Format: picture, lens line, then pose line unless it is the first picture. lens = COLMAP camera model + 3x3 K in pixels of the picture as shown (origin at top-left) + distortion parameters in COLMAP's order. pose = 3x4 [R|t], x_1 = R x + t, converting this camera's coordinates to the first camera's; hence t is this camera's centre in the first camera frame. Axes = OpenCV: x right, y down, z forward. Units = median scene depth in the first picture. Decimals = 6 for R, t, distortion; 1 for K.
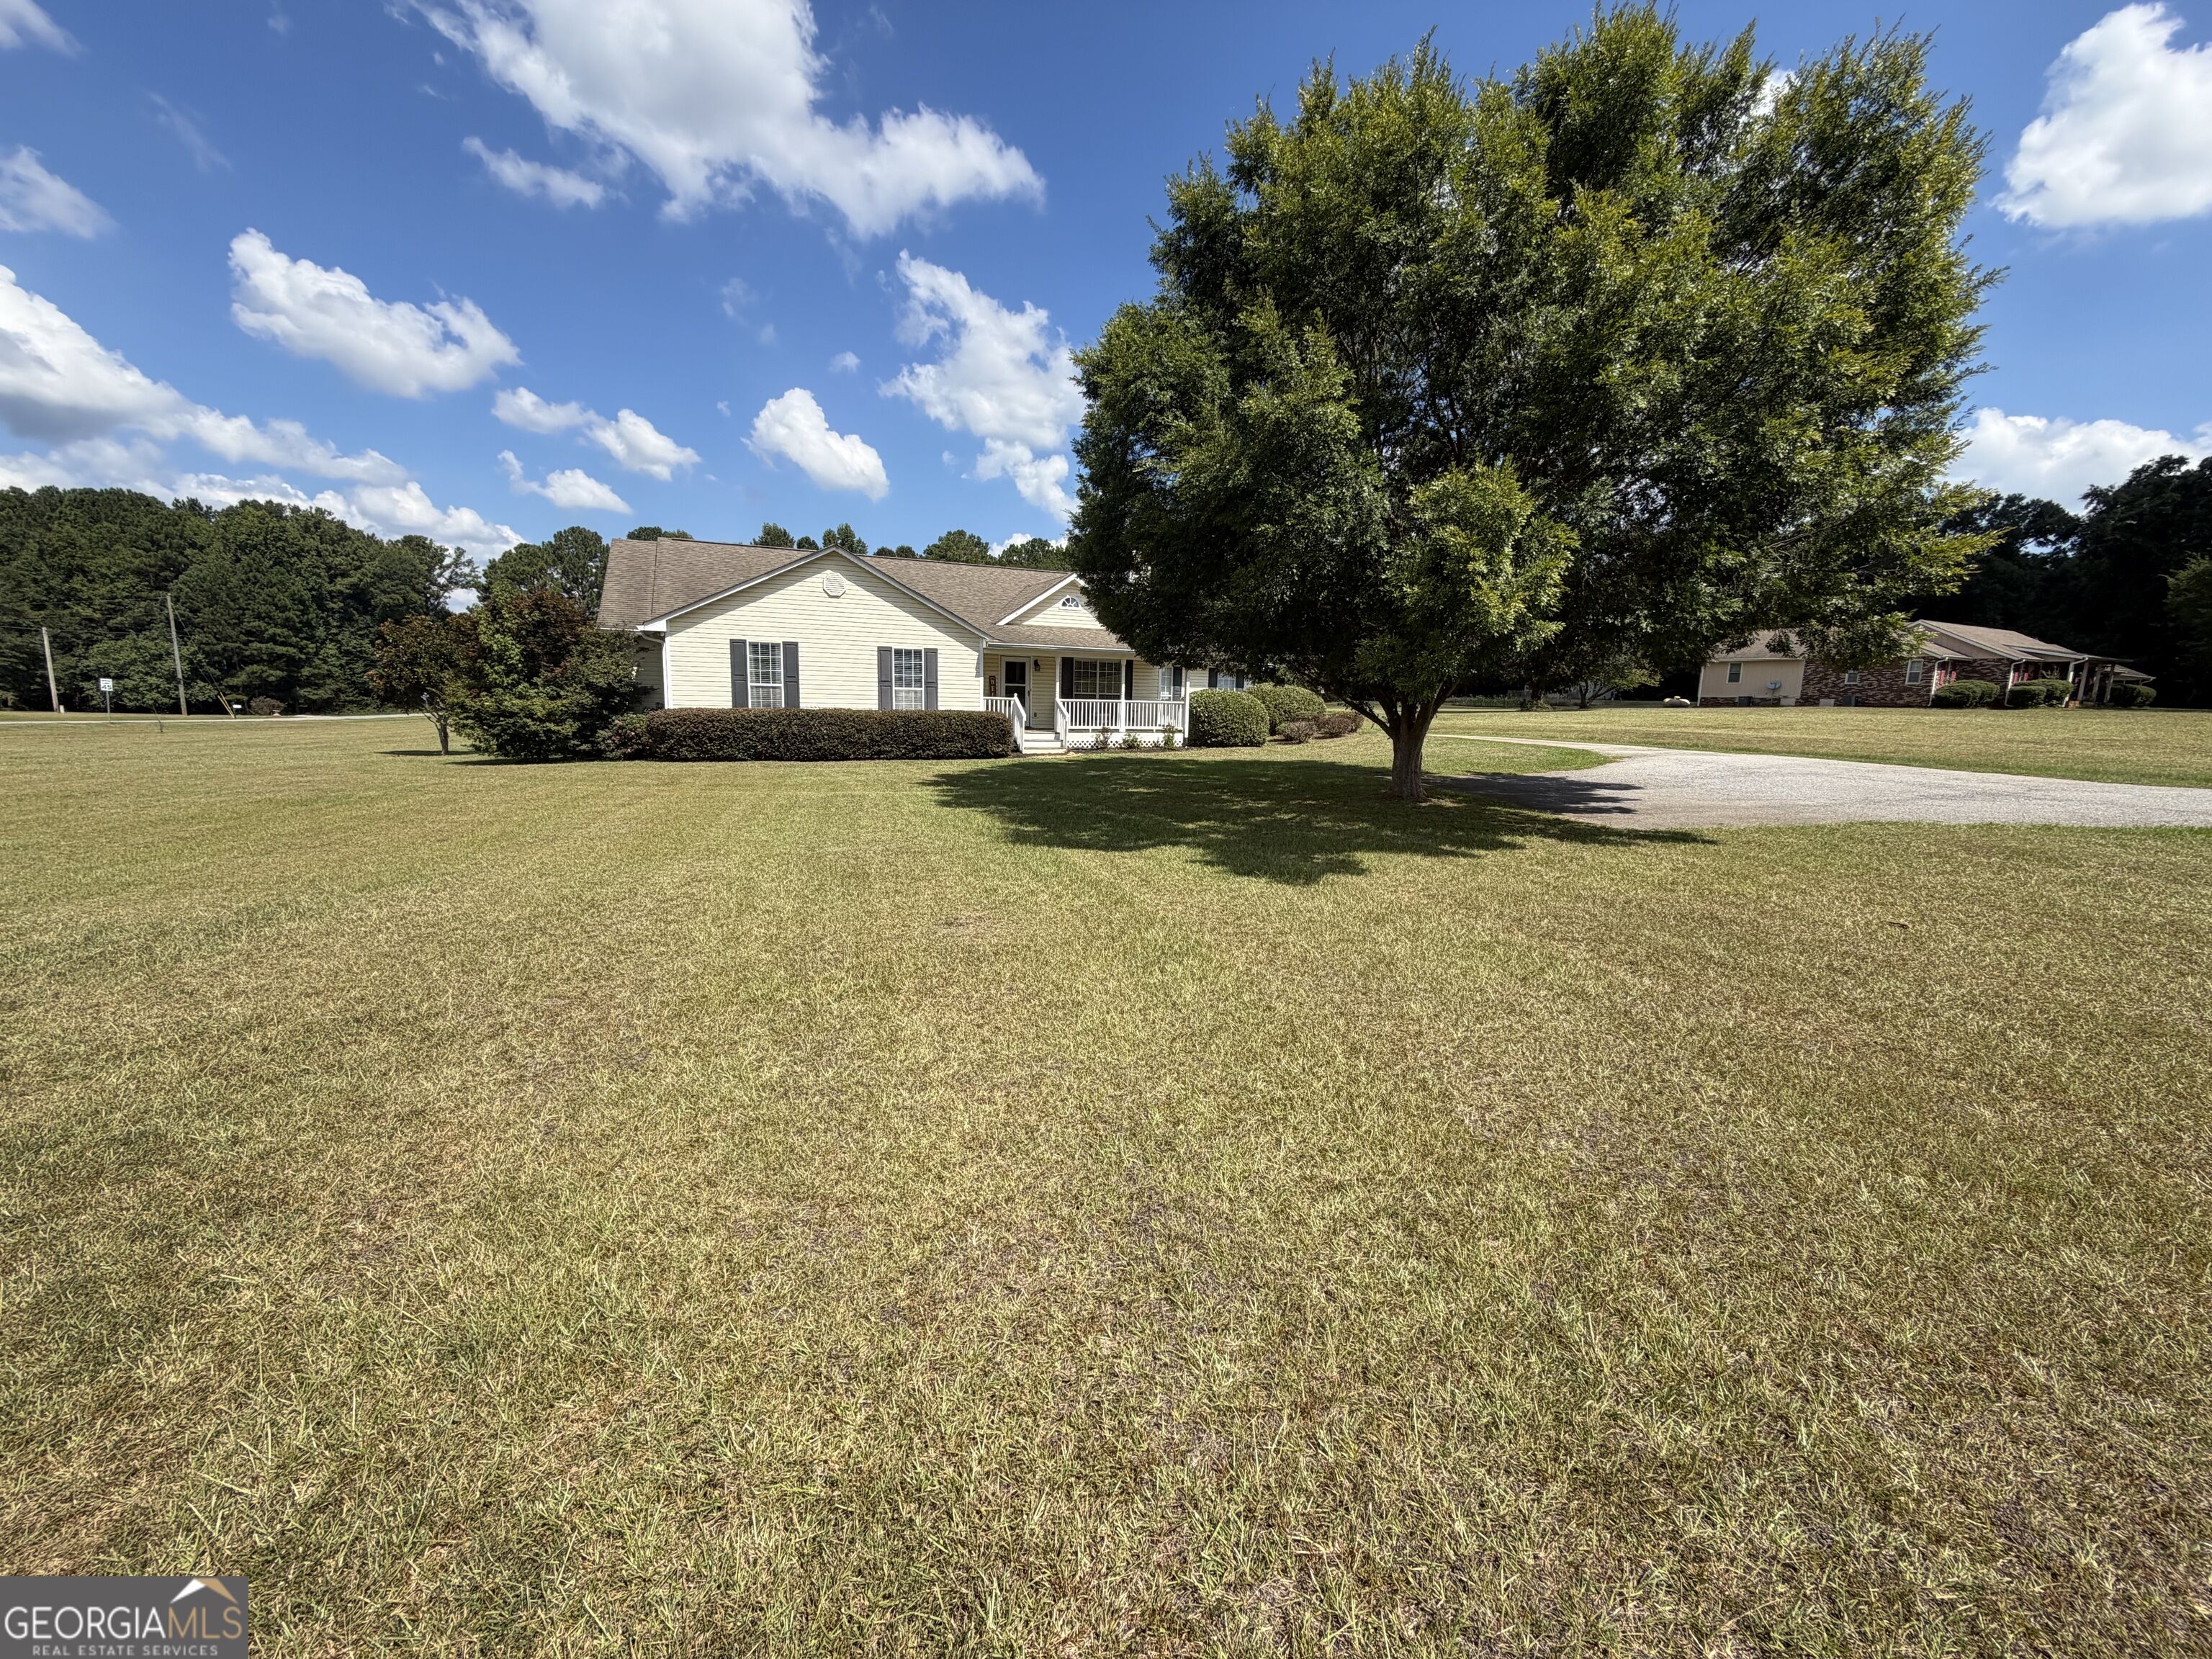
lens RADIAL K [[888.4, 0, 1106.0], [0, 888.4, 829.5], [0, 0, 1]] dist [0.000084, -0.000418]
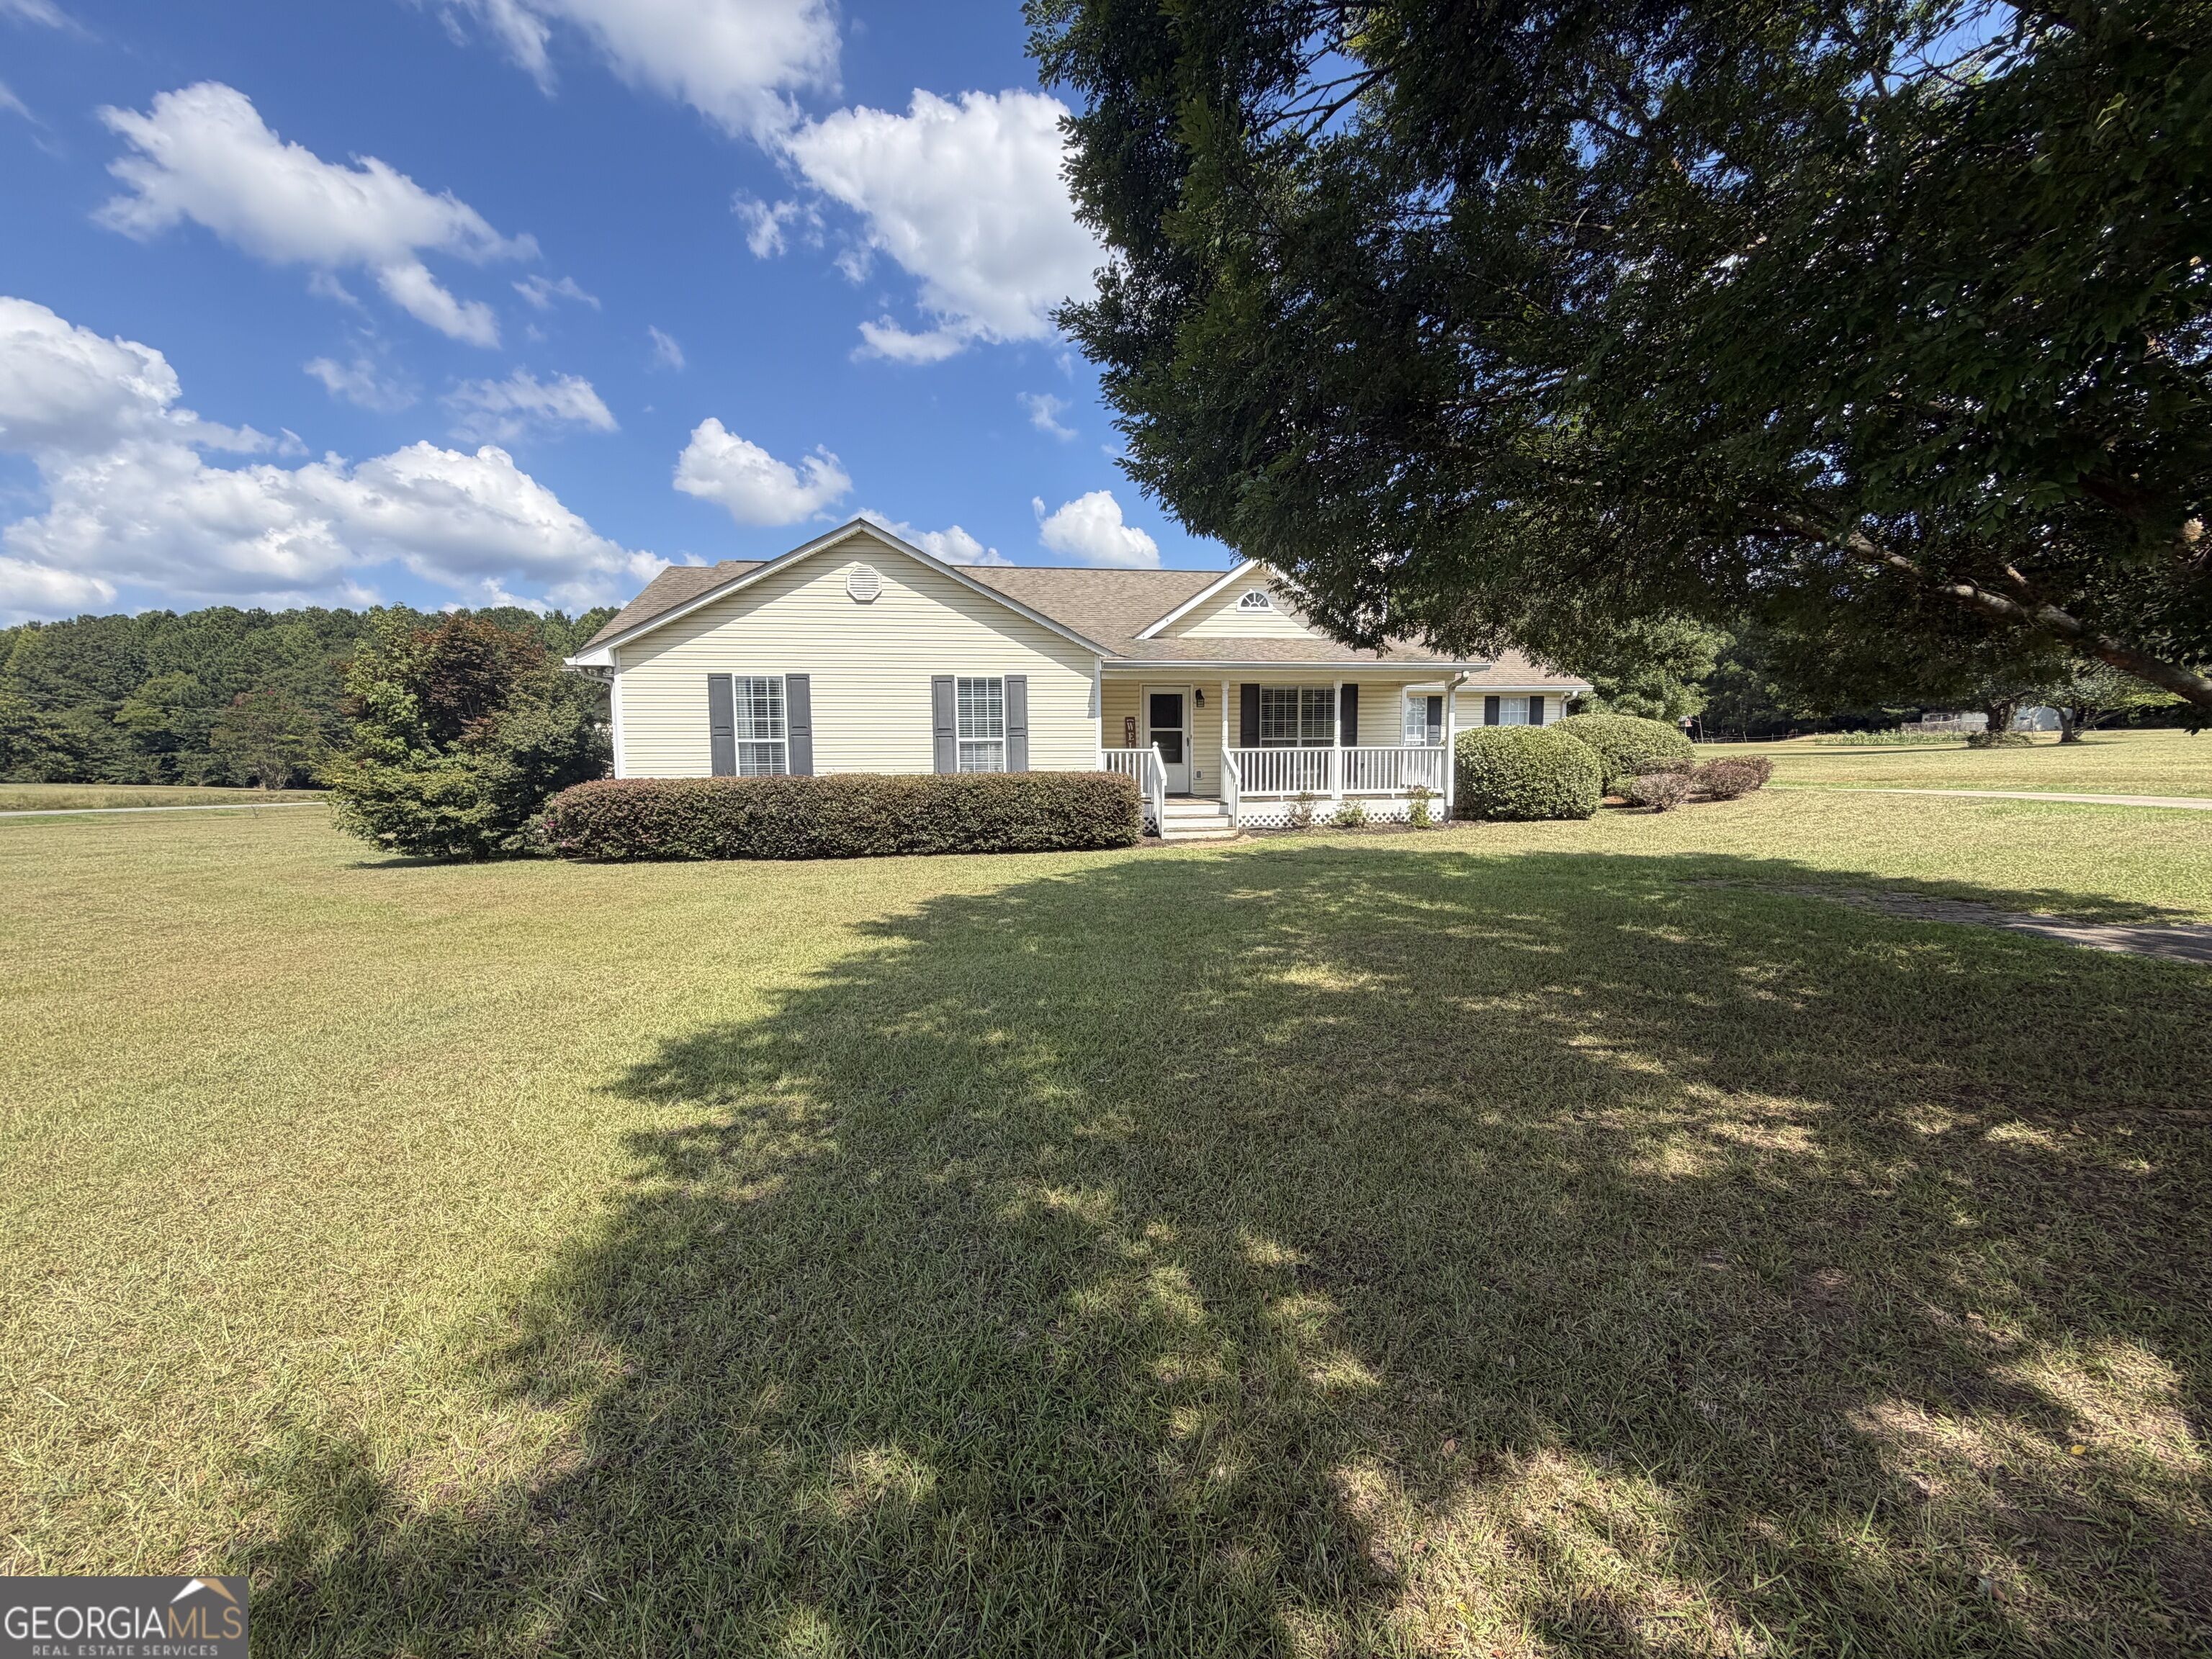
lens RADIAL K [[888.4, 0, 1106.0], [0, 888.4, 829.5], [0, 0, 1]] dist [0.000084, -0.000418]
pose [[0.960919, -0.008334, -0.276705, 0.081115], [-0.009451, 0.997976, -0.062879, -0.116077], [0.276670, 0.063037, 0.958895, 0.882691]]
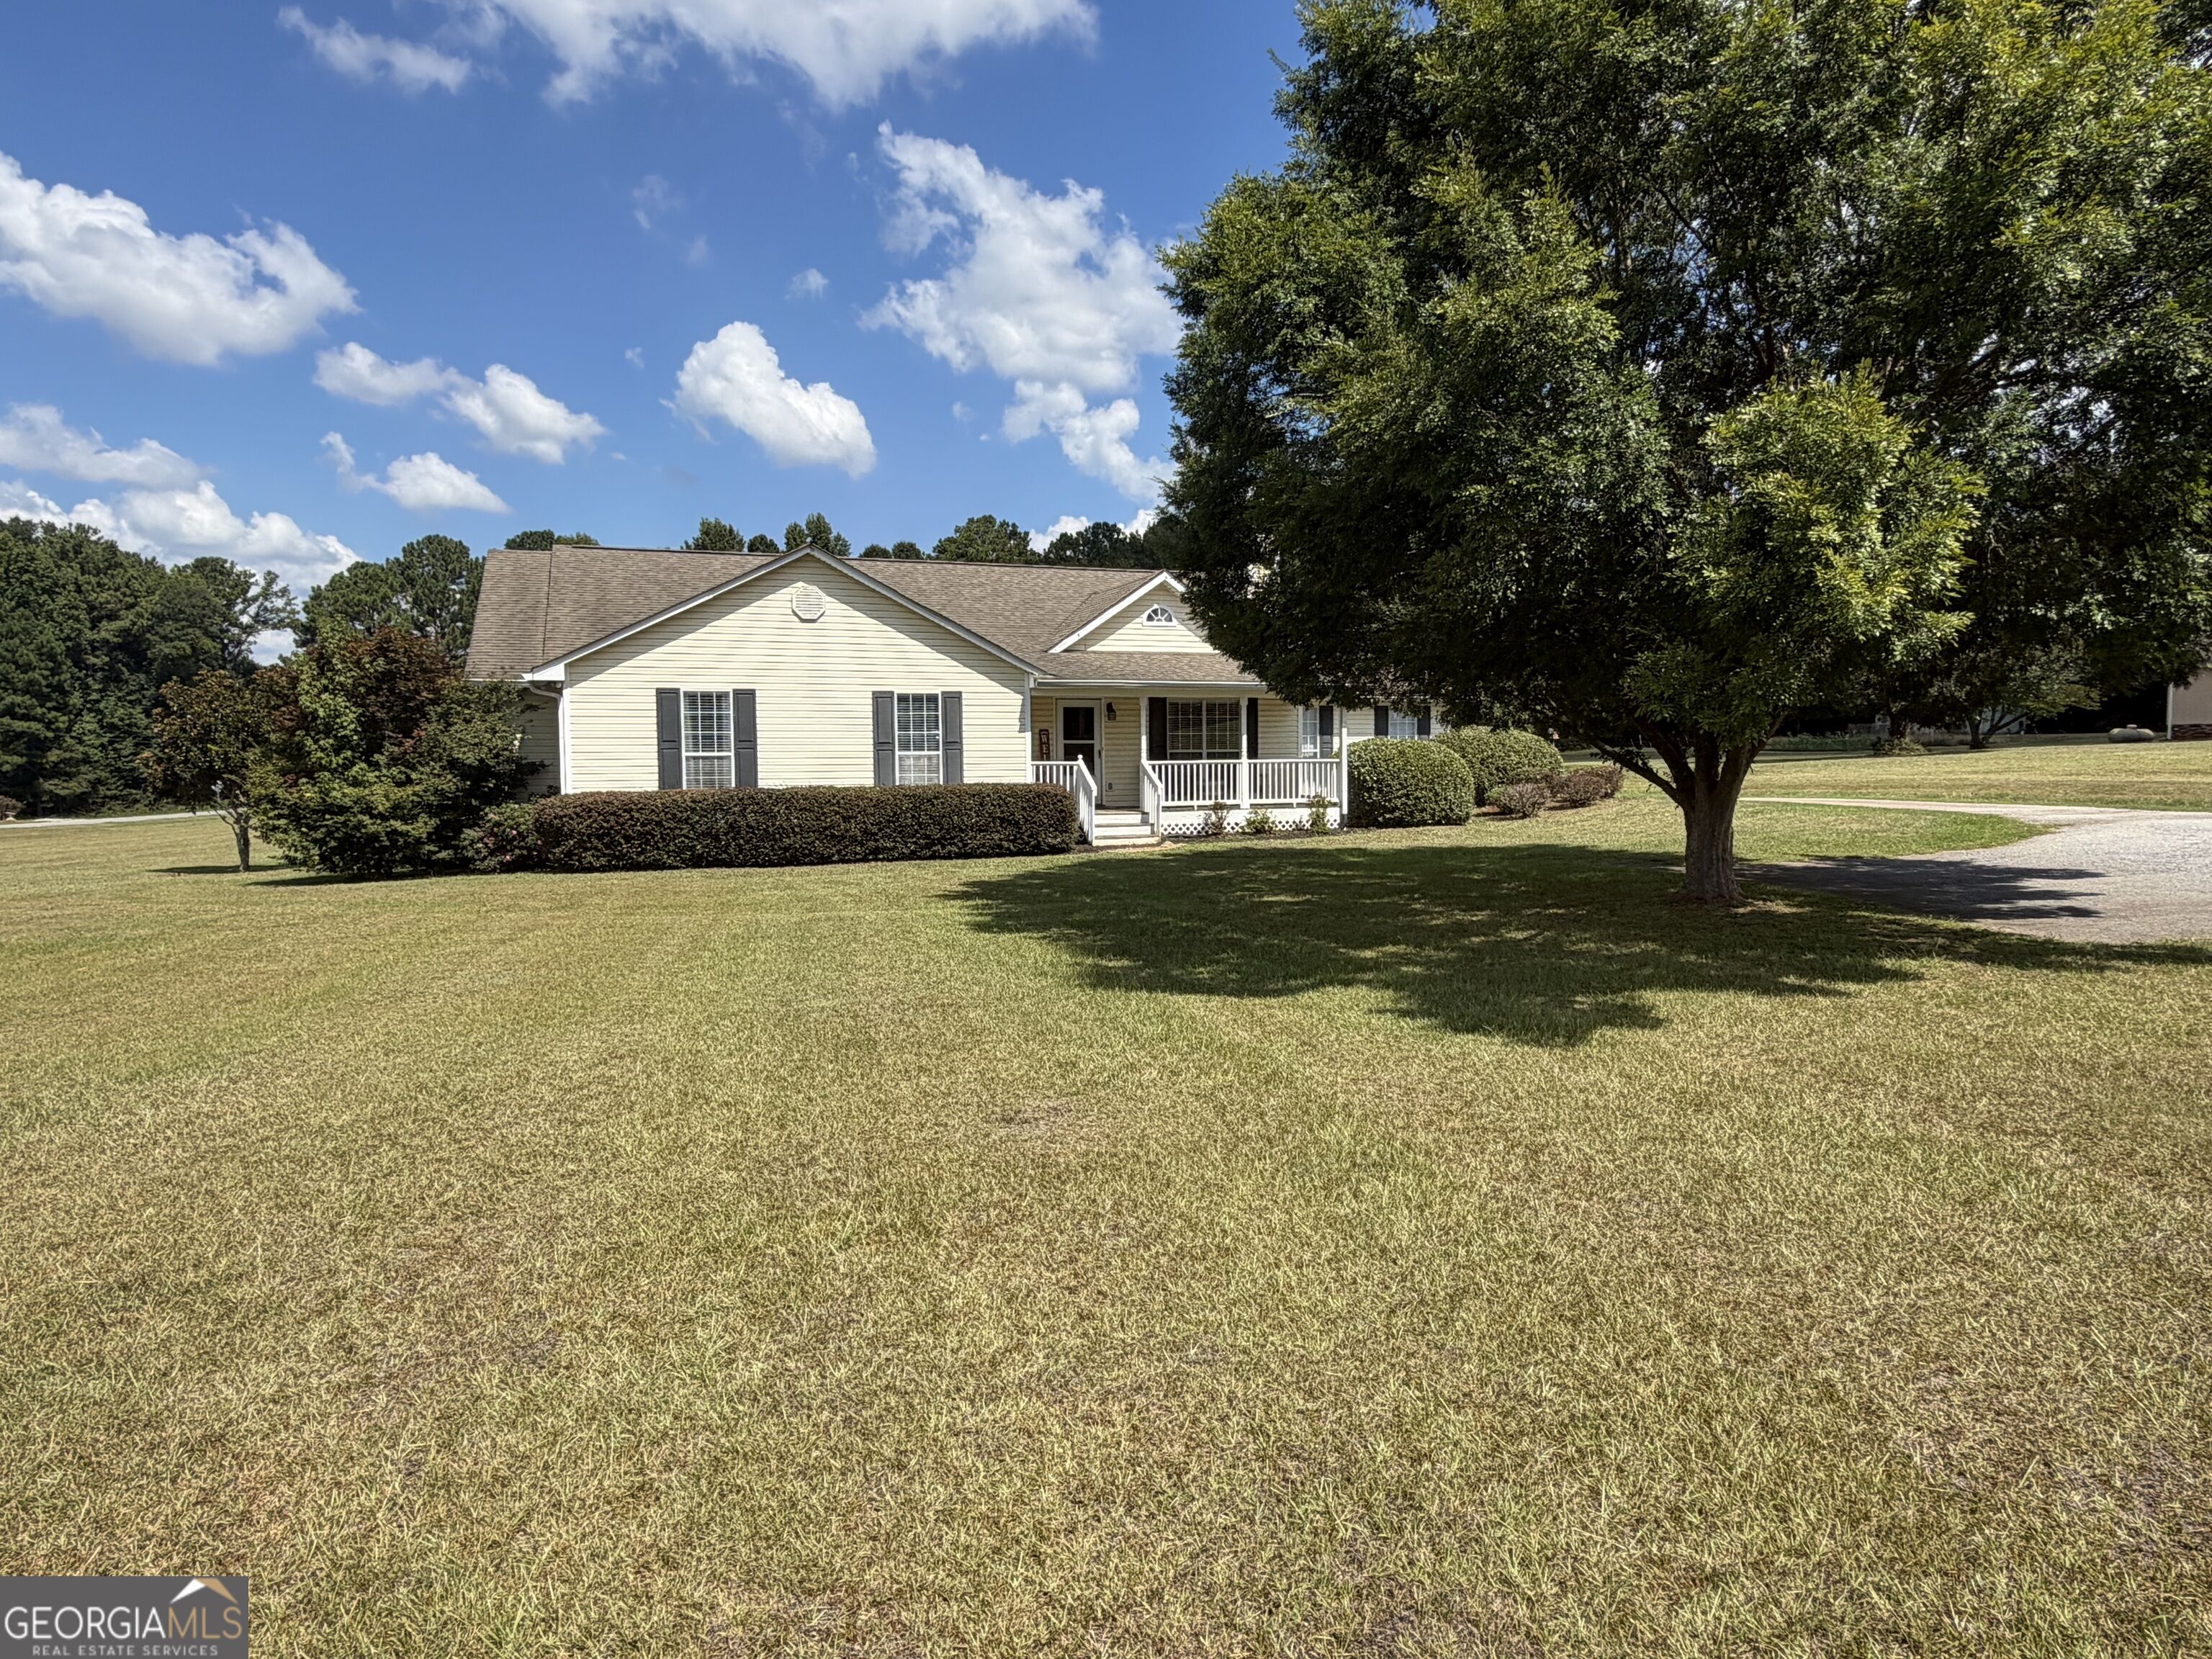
lens RADIAL K [[1371.6, 0, 1116.1], [0, 1371.6, 834.0], [0, 0, 1]] dist [0.001586, -0.001226]
pose [[0.997237, -0.028211, -0.068720, -0.016644], [0.021821, 0.995518, -0.092024, -0.003406], [0.071008, 0.090270, 0.993383, 0.008815]]
